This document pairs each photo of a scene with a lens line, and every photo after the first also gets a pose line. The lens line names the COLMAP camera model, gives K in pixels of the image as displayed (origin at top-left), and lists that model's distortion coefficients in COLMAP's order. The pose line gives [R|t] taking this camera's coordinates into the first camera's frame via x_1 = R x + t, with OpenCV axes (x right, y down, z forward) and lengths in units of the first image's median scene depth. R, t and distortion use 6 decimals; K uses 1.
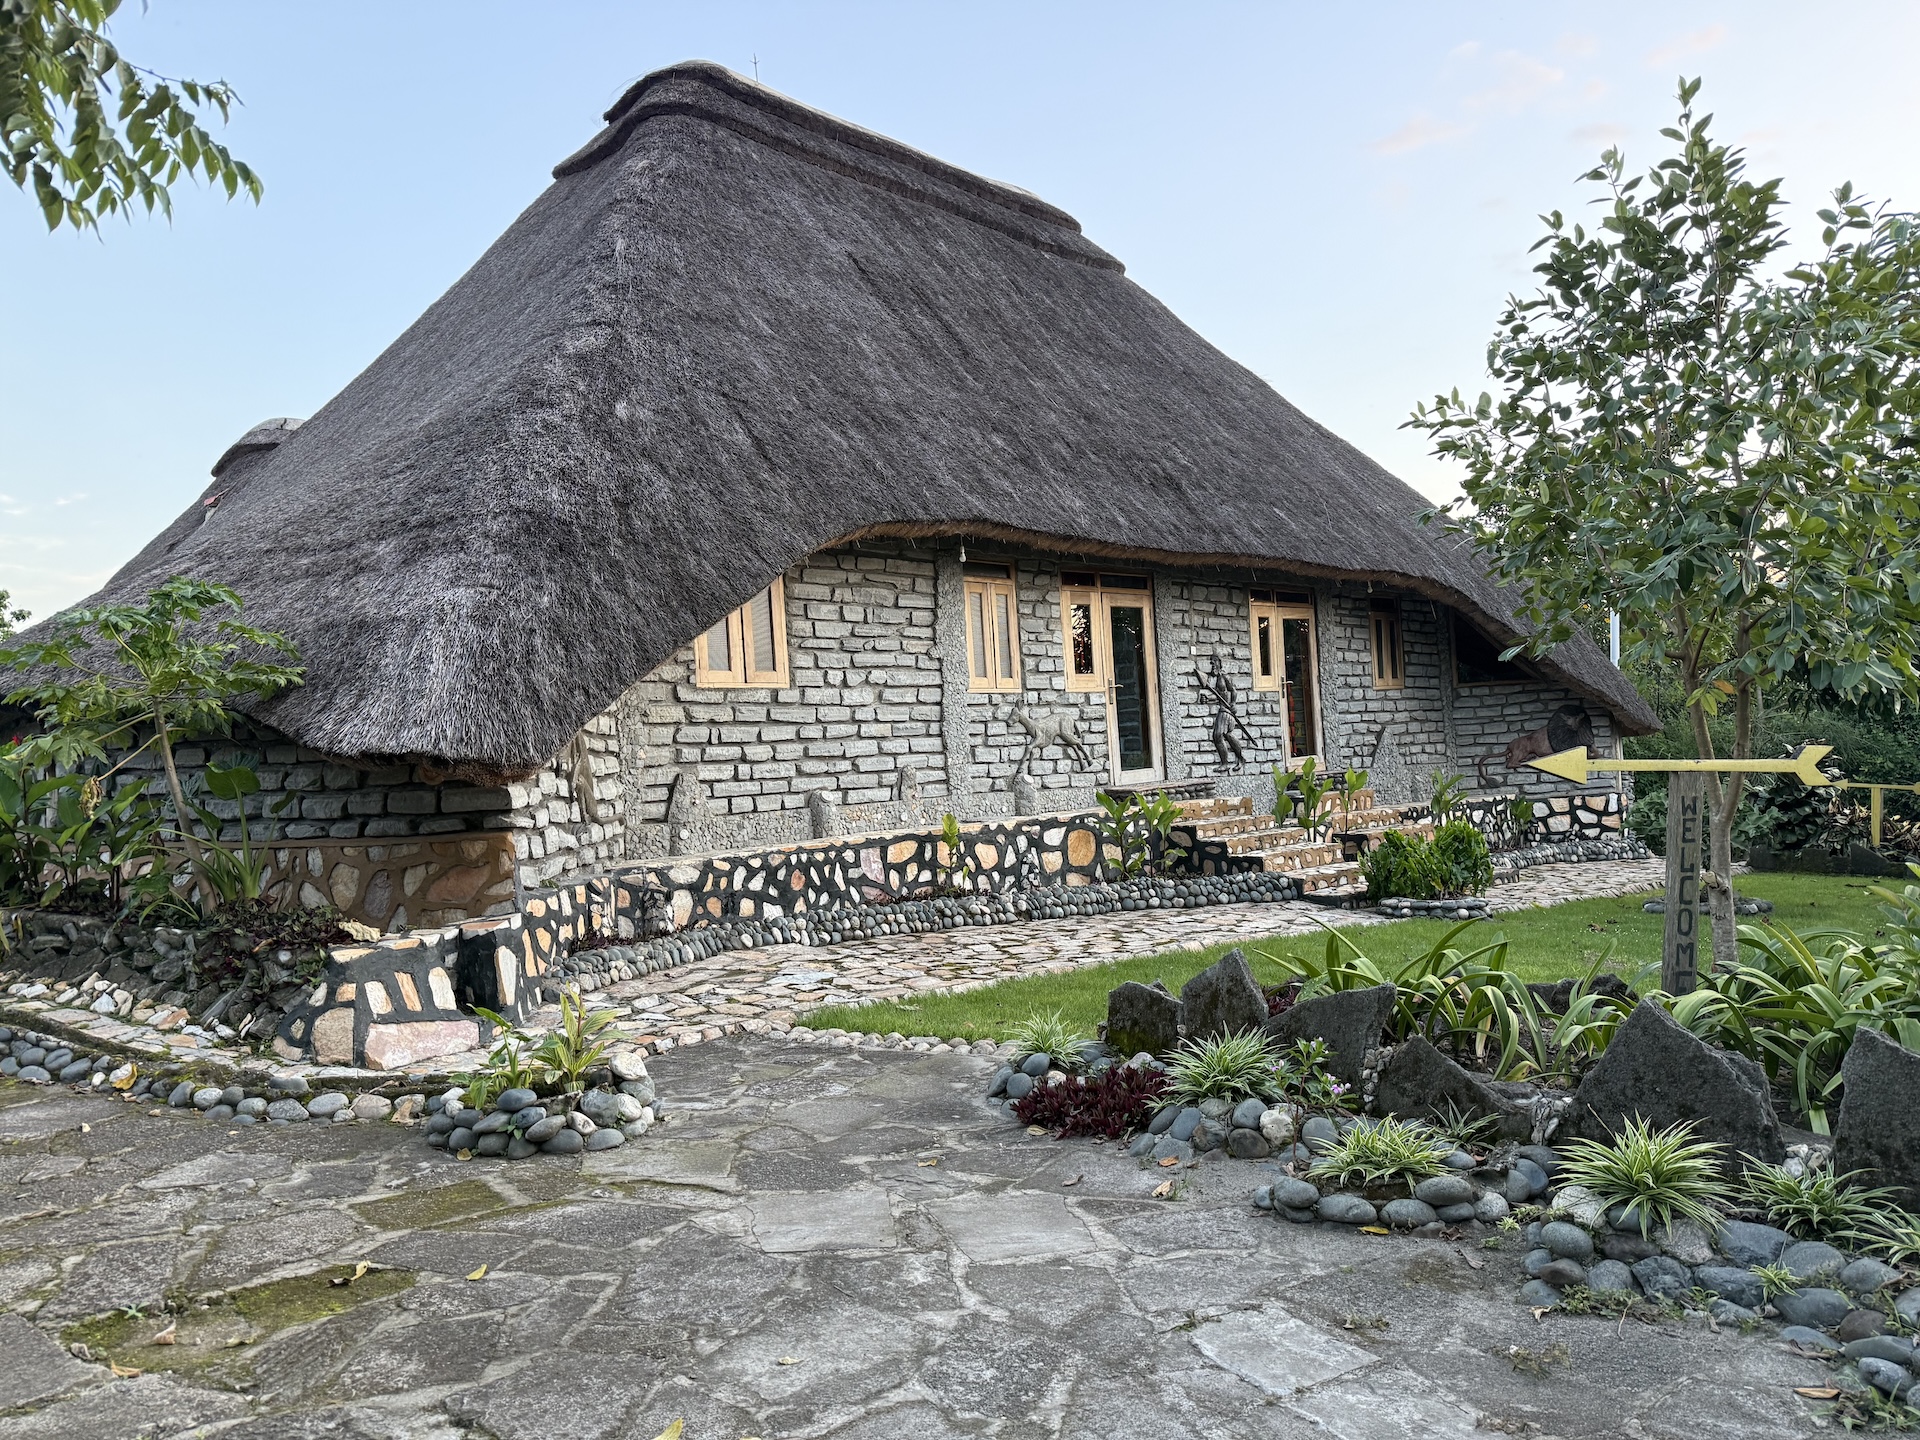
lens RADIAL K [[1332.8, 0, 986.1], [0, 1332.8, 721.8], [0, 0, 1]] dist [0.023772, -0.022847]
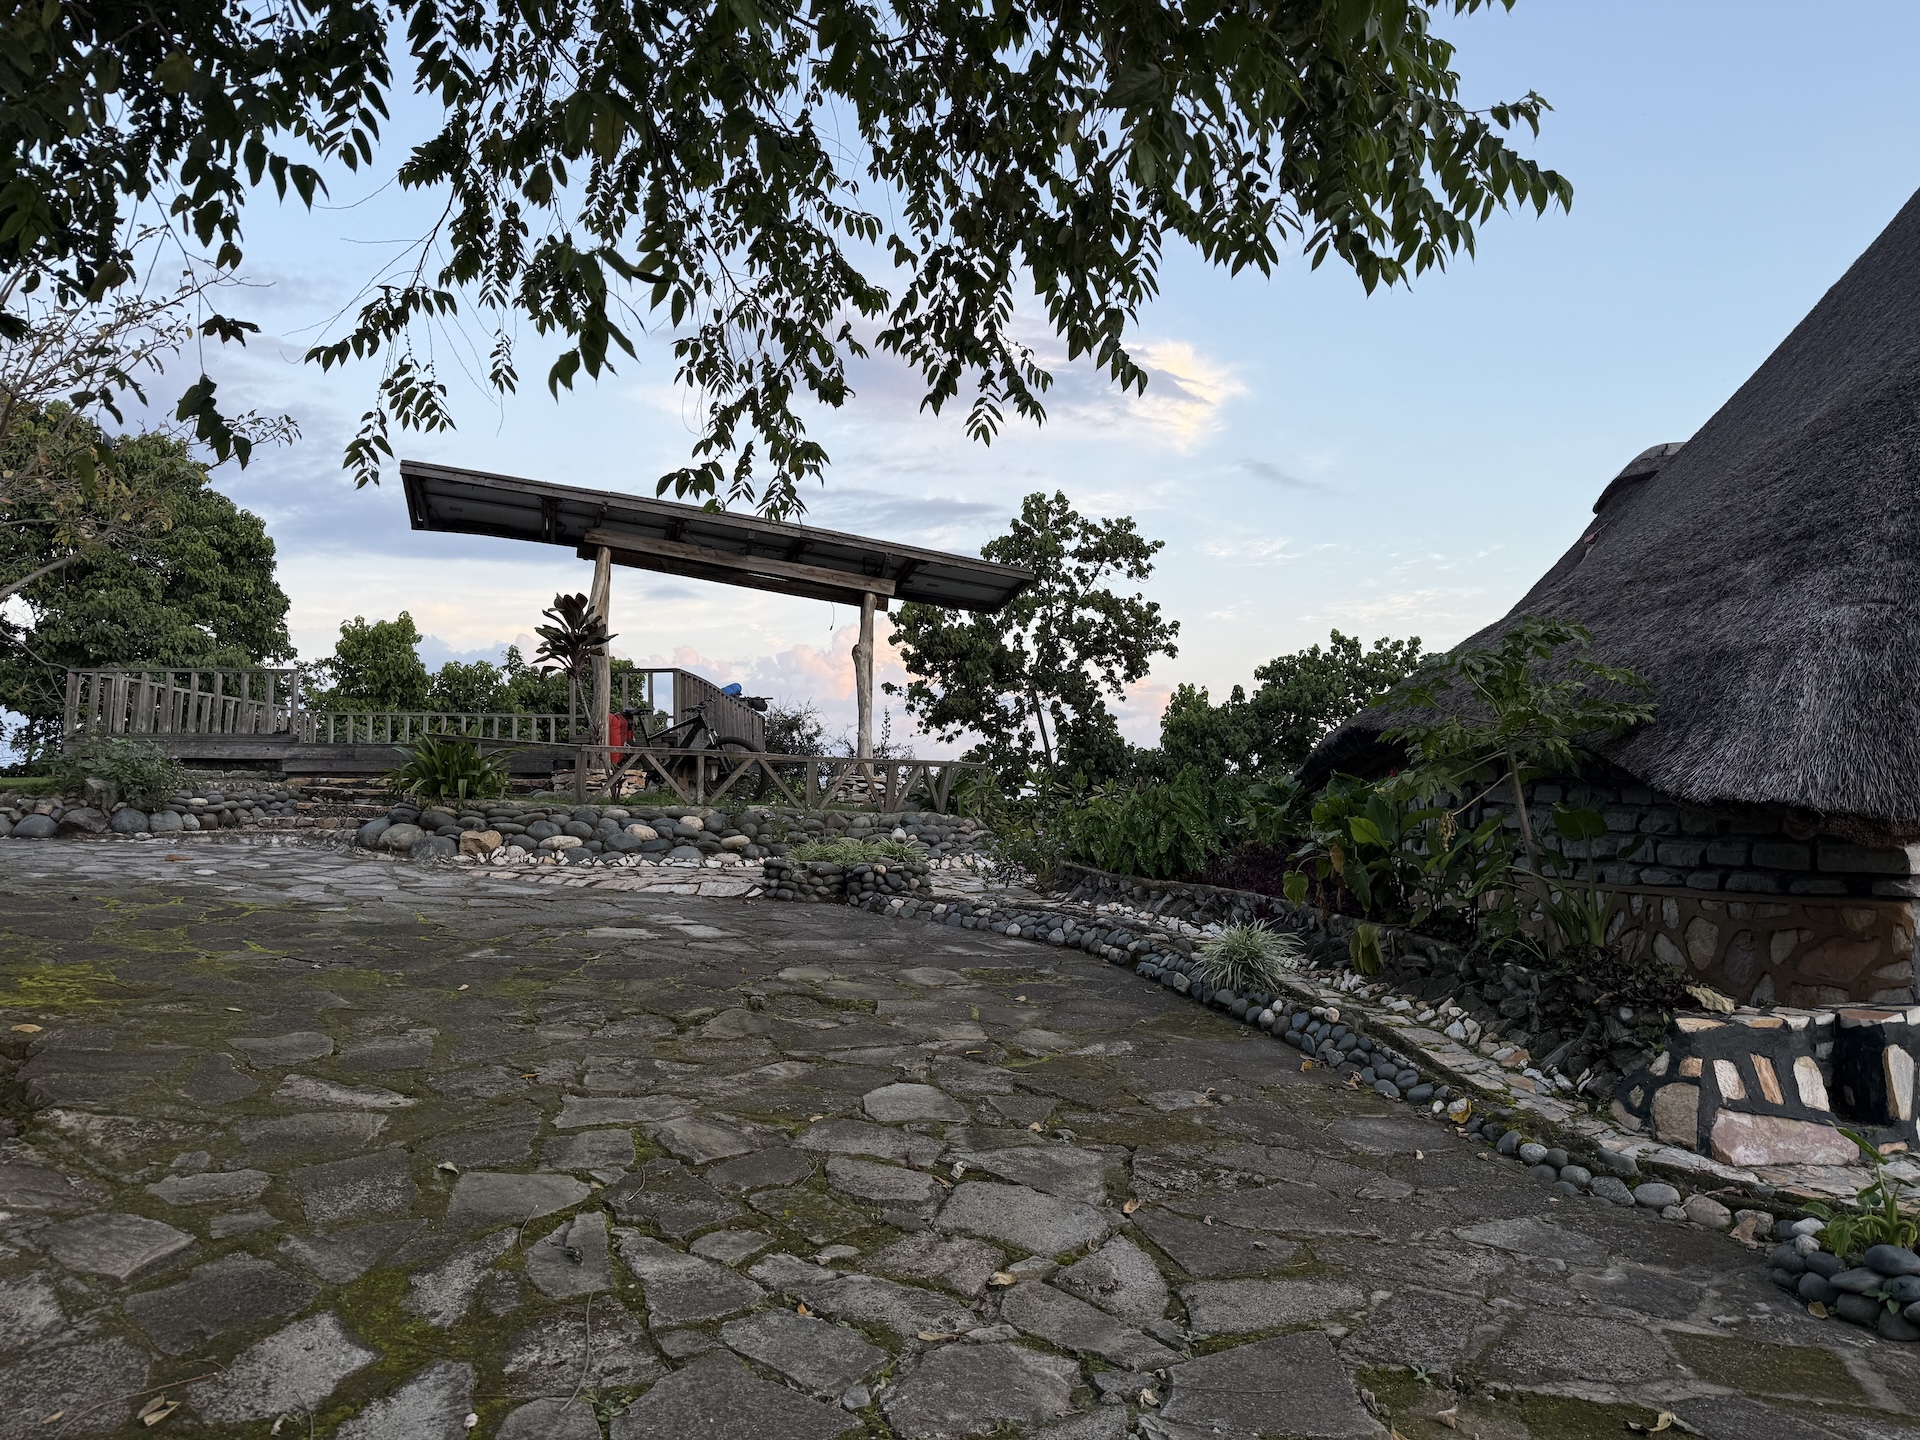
lens RADIAL K [[1332.8, 0, 986.1], [0, 1332.8, 721.8], [0, 0, 1]] dist [0.023772, -0.022847]
pose [[0.567719, -0.002695, -0.823218, -0.006626], [-0.014422, 0.999809, -0.013219, -0.010777], [0.823096, 0.019377, 0.567571, 0.101781]]
